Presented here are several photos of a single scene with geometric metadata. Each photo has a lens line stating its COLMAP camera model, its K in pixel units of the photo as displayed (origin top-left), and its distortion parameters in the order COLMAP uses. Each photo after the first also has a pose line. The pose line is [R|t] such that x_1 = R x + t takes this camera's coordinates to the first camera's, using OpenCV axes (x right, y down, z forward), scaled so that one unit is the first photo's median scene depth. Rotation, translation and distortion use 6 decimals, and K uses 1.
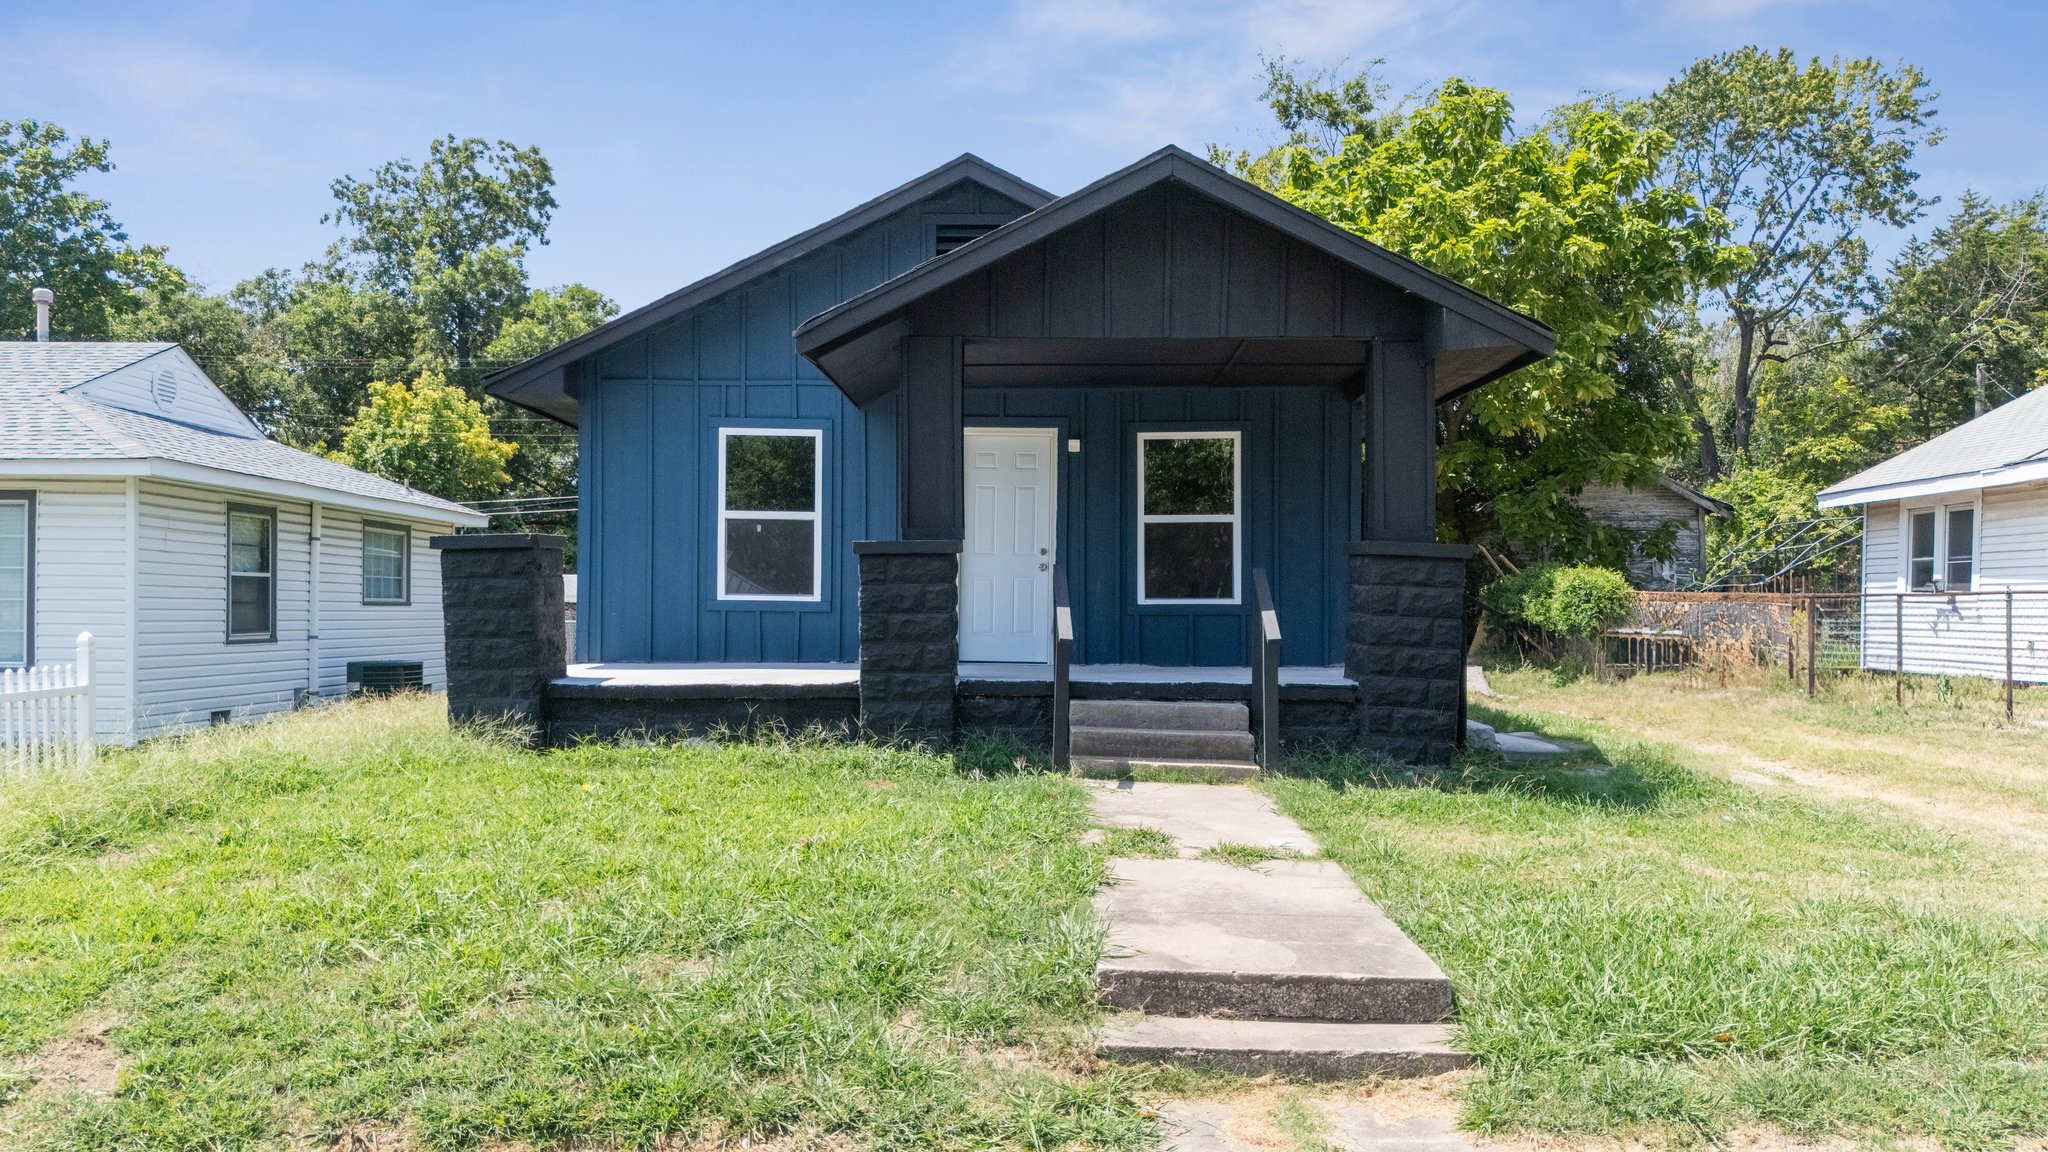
lens RADIAL K [[1486.8, 0, 1024.0], [0, 1486.8, 576.0], [0, 0, 1]] dist [0.102519, -0.106982]
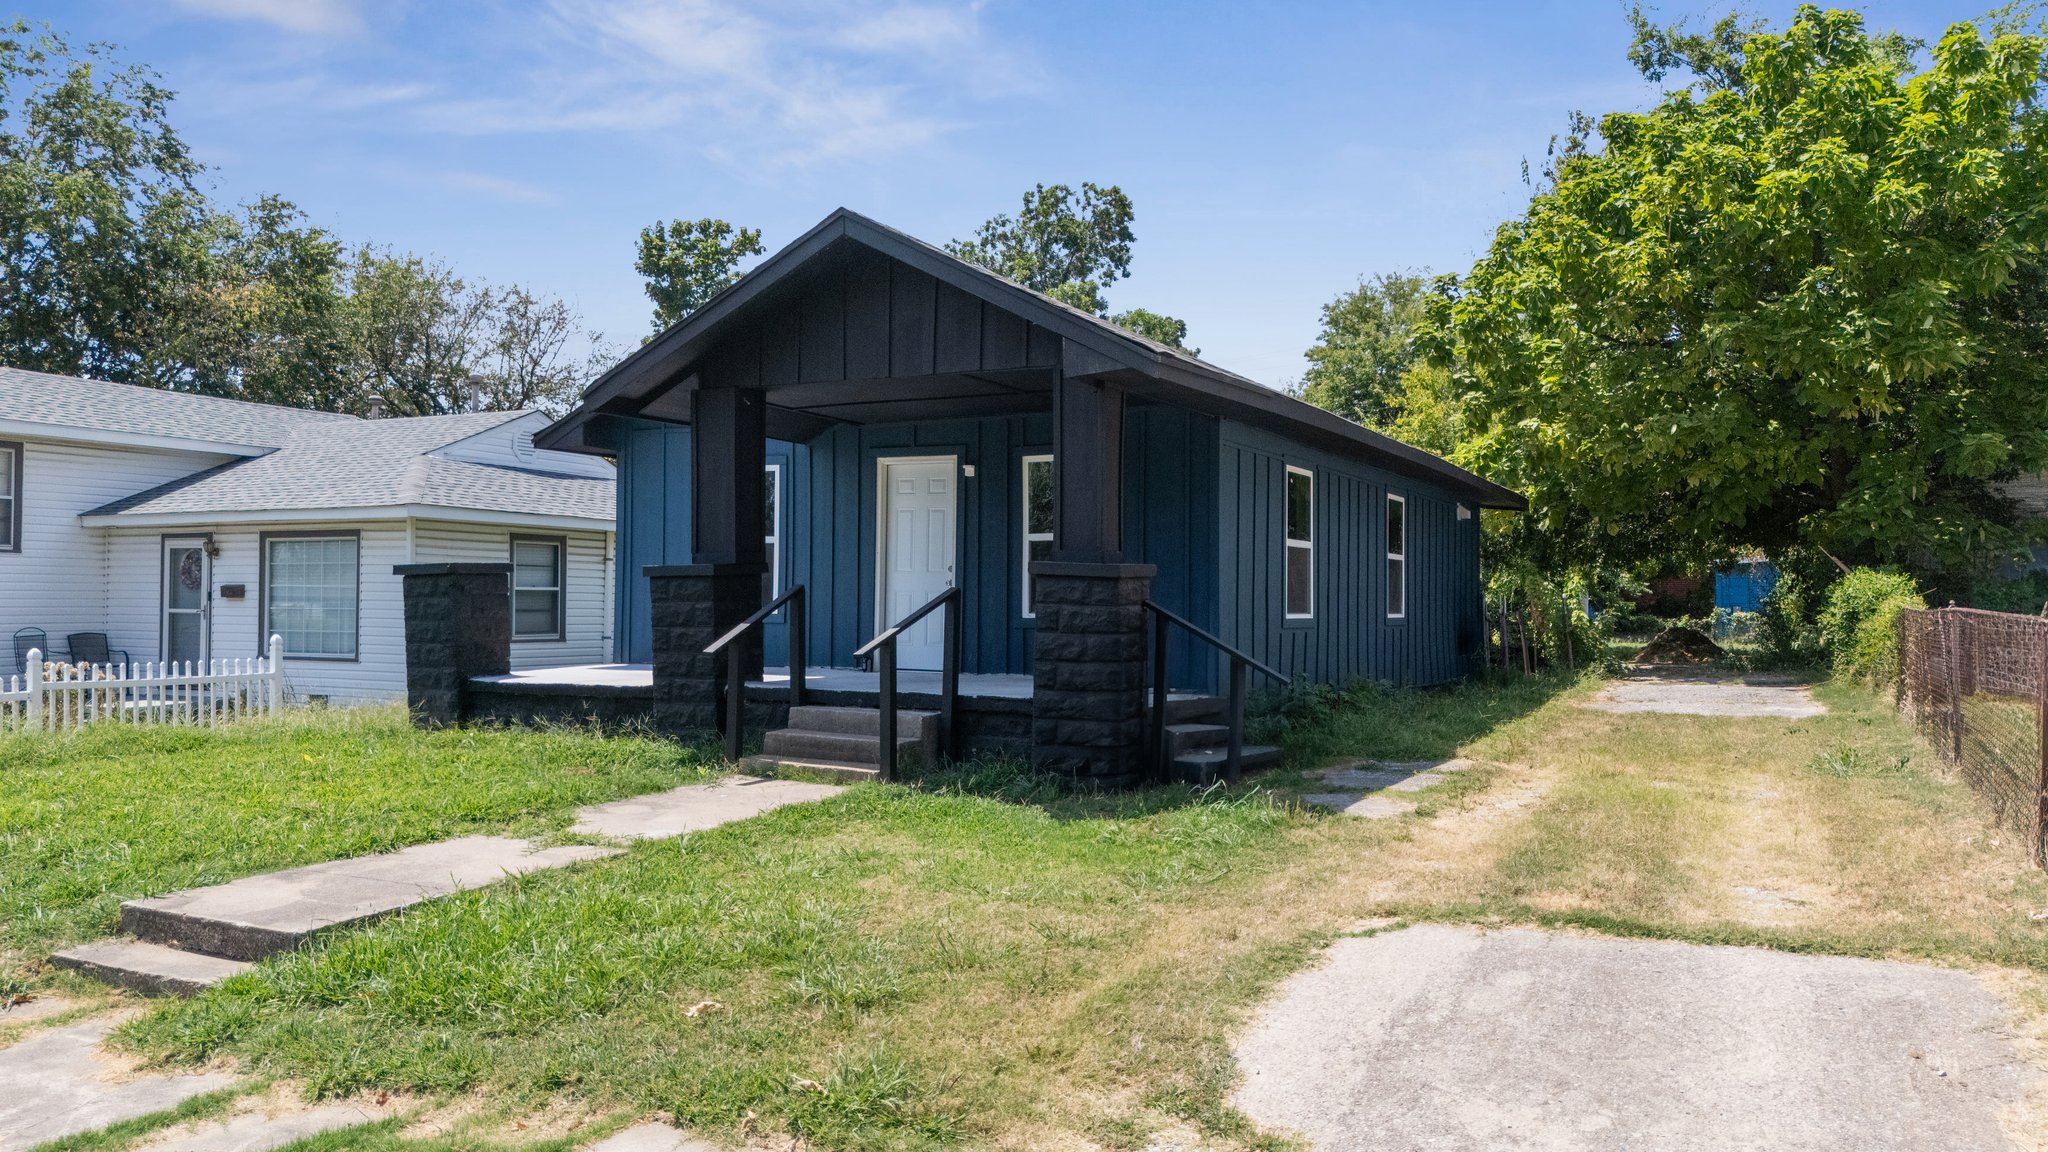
lens RADIAL K [[1471.8, 0, 1024.0], [0, 1471.8, 576.0], [0, 0, 1]] dist [0.048835, 0.001681]
pose [[0.904294, -0.006755, -0.426857, 0.526893], [0.006647, 0.999976, -0.001743, -0.009011], [0.426859, -0.001261, 0.904317, 0.051830]]
